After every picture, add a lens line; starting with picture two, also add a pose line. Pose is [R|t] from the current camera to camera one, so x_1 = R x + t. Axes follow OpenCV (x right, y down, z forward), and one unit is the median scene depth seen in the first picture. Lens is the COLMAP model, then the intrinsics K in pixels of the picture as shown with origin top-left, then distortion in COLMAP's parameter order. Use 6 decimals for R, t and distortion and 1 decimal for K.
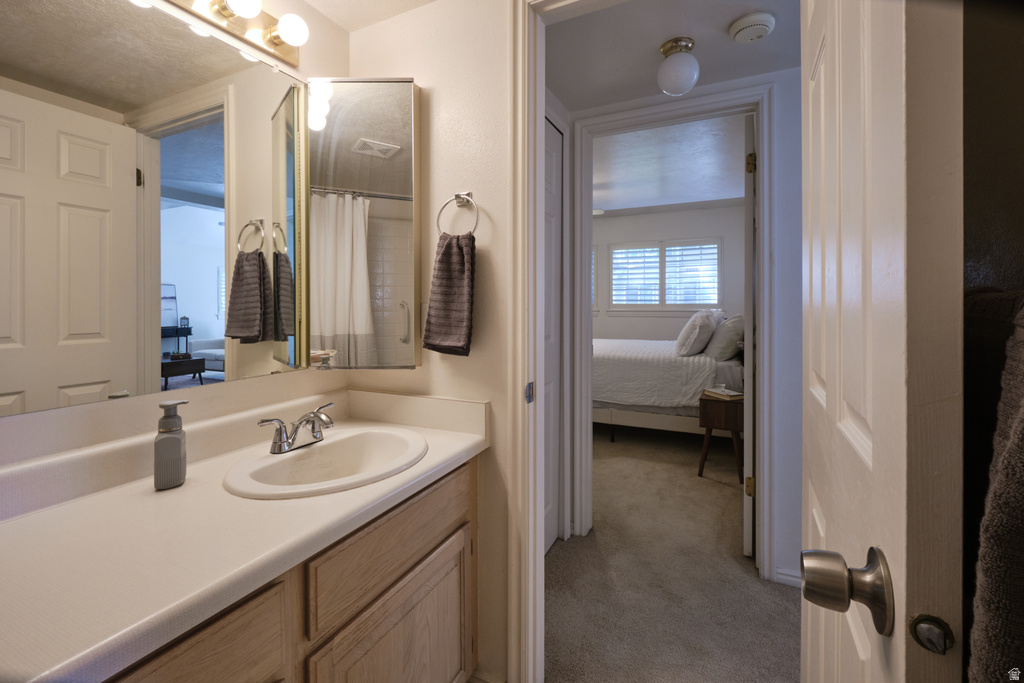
lens RADIAL K [[451.8, 0, 511.5], [0, 451.8, 317.1], [0, 0, 1]] dist [-0.000063, -0.000019]
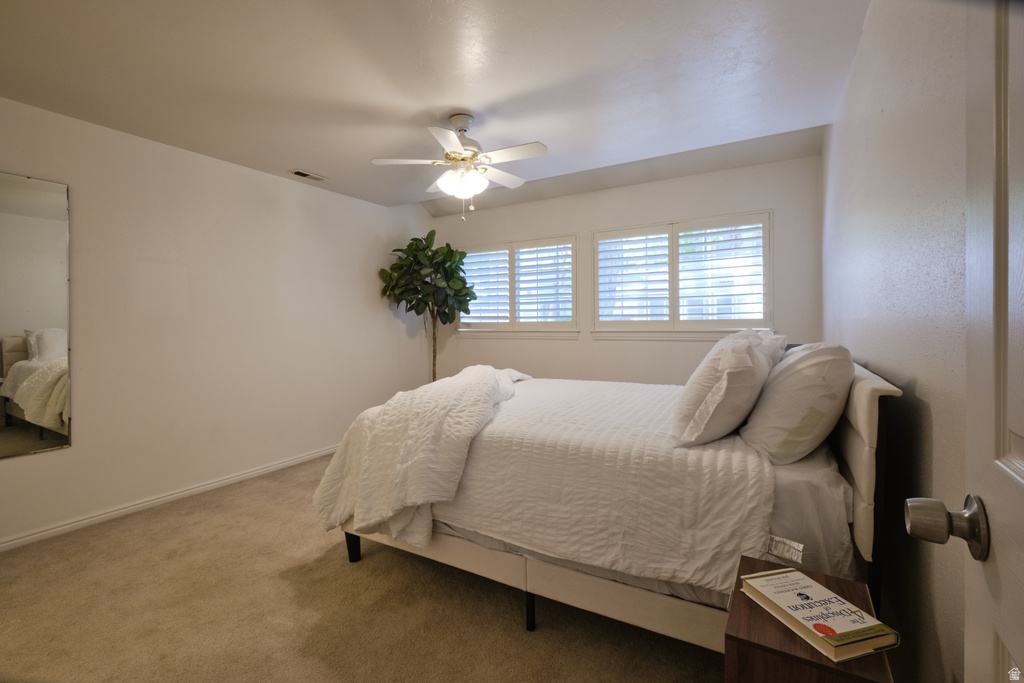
lens RADIAL K [[455.4, 0, 512.0], [0, 455.4, 341.5], [0, 0, 1]] dist [0.001663, 0.000178]
pose [[0.998065, -0.006888, -0.061794, 0.236088], [0.007640, 0.999900, 0.011934, -0.013831], [0.061705, -0.012383, 0.998018, 0.554938]]
